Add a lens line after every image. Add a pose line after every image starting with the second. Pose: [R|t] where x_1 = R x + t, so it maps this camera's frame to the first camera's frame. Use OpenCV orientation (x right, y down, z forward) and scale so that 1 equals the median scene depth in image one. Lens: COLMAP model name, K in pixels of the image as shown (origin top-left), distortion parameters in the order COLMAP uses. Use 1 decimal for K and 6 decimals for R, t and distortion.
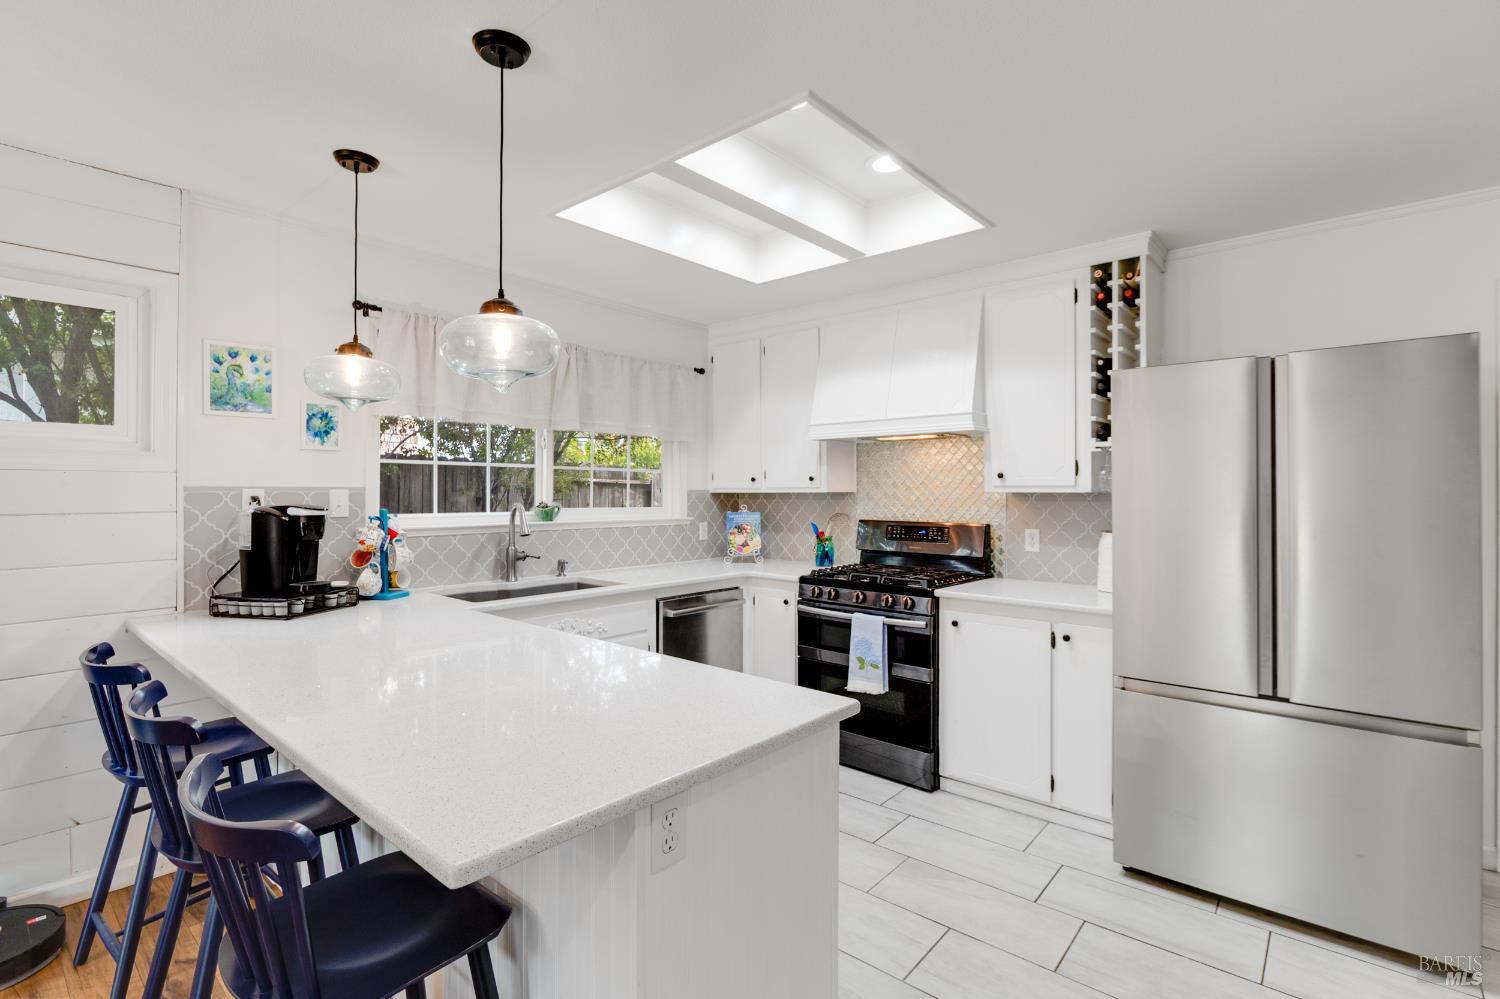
lens RADIAL K [[698.0, 0, 756.5], [0, 698.0, 483.9], [0, 0, 1]] dist [-0.003484, -0.001812]
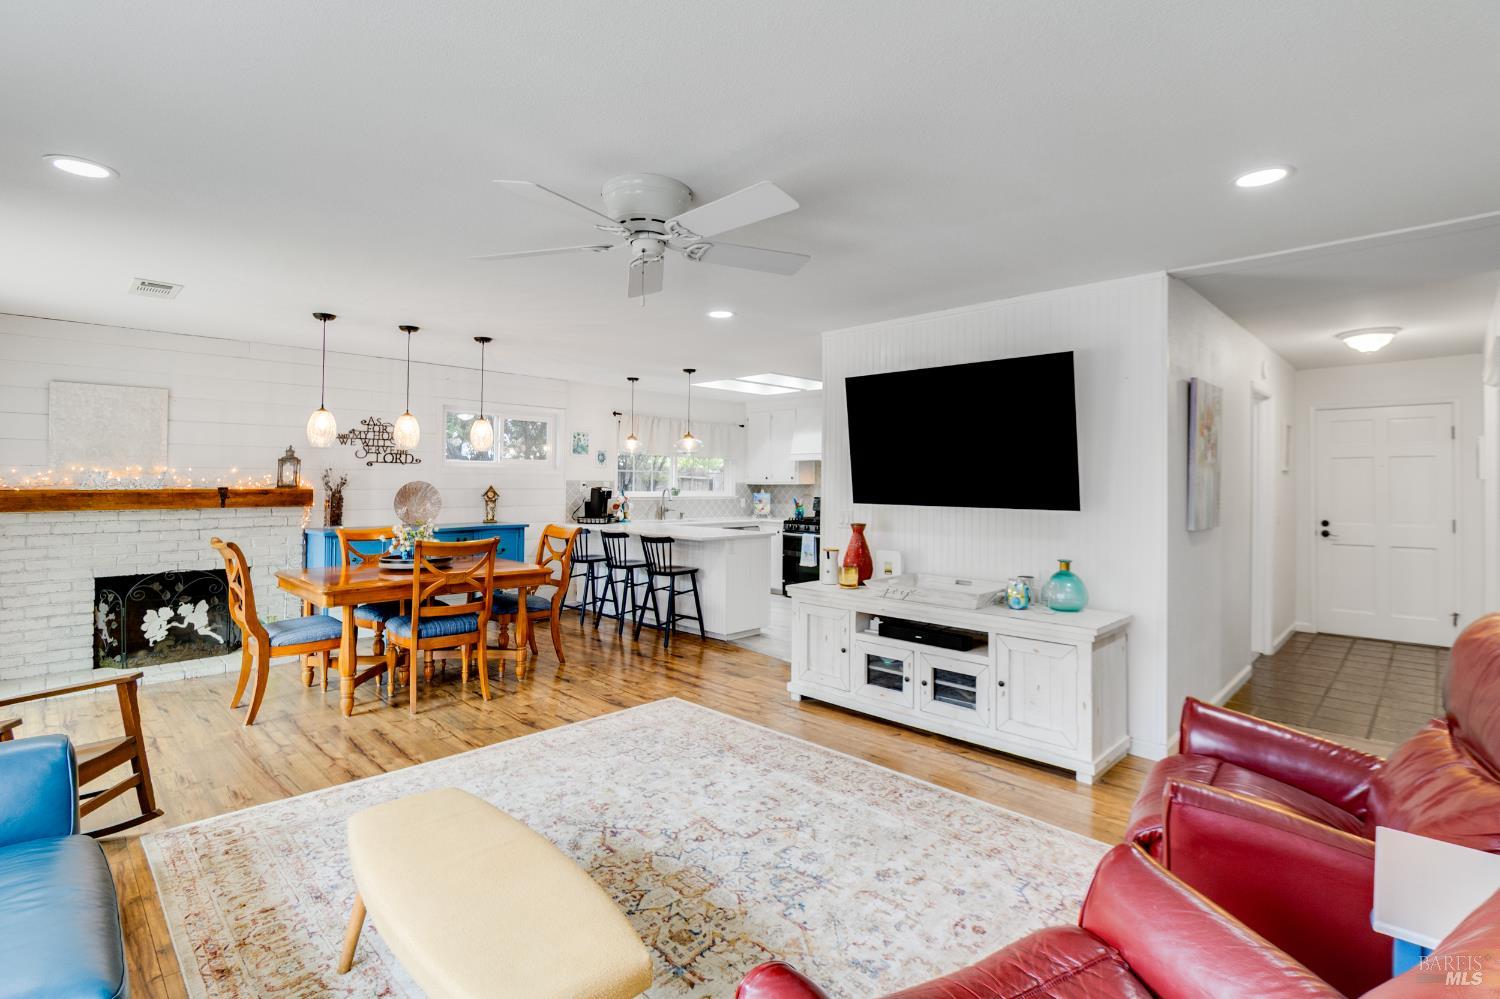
lens RADIAL K [[705.3, 0, 763.7], [0, 705.3, 473.6], [0, 0, 1]] dist [-0.002243, -0.001584]
pose [[0.998268, 0.005710, -0.058554, 0.128197], [-0.006012, 0.999969, -0.004994, -0.010255], [0.058523, 0.005337, 0.998272, -1.302797]]
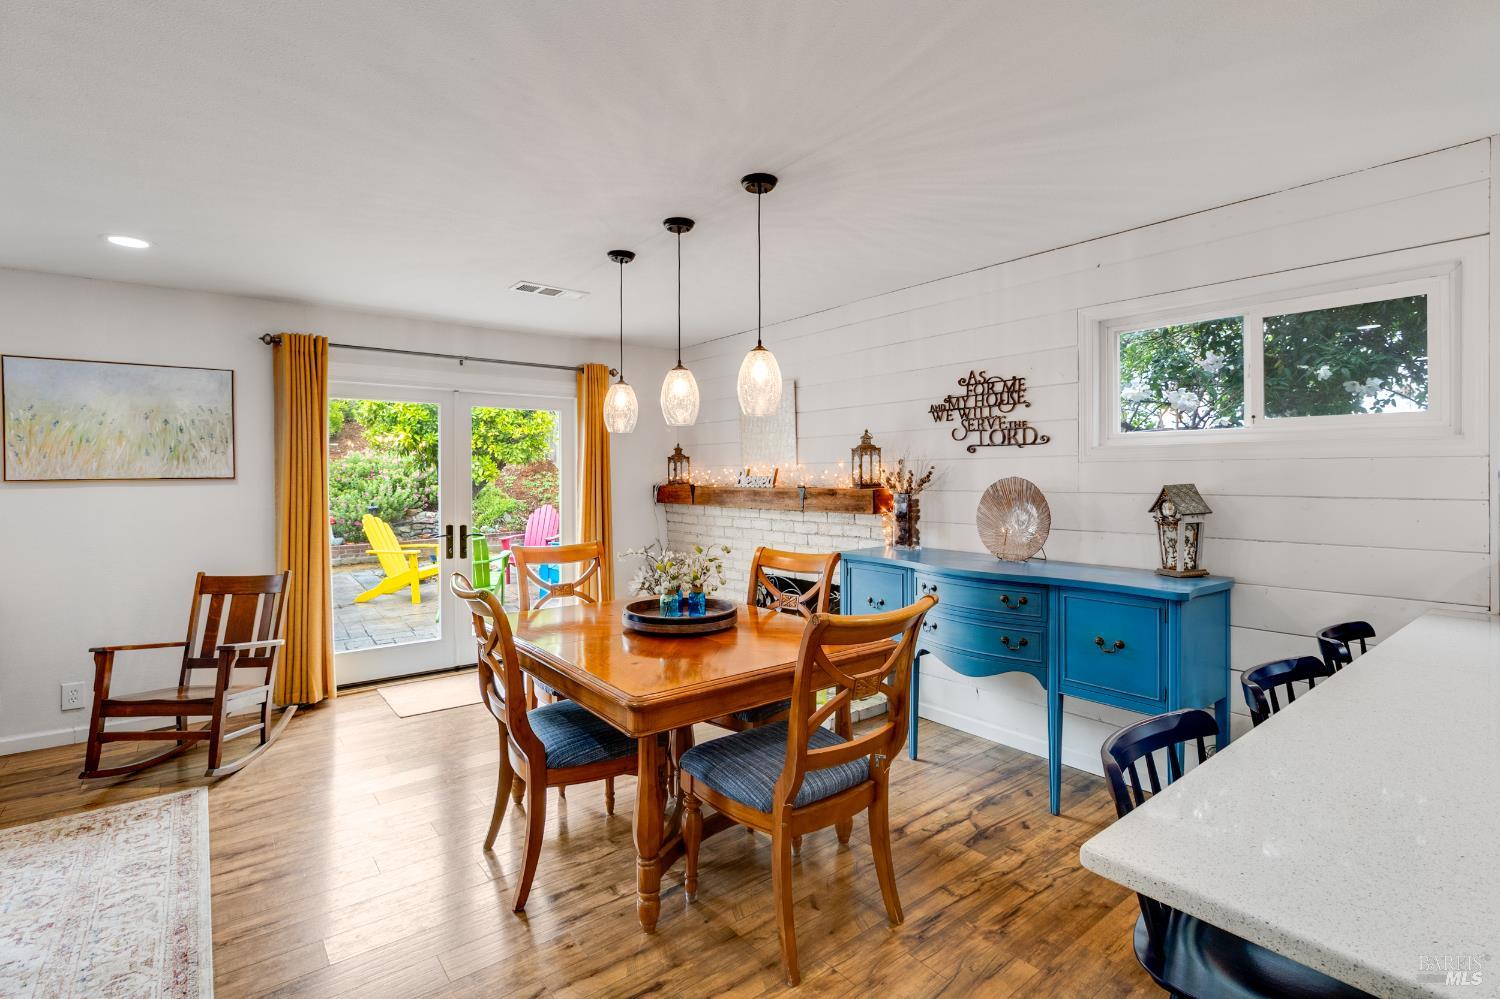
lens RADIAL K [[698.0, 0, 756.5], [0, 698.0, 483.9], [0, 0, 1]] dist [-0.003484, -0.001812]
pose [[-0.186378, 0.012616, -0.982397, 0.143399], [0.010499, 0.999886, 0.010849, -0.000179], [0.982422, -0.008292, -0.186489, 0.160779]]
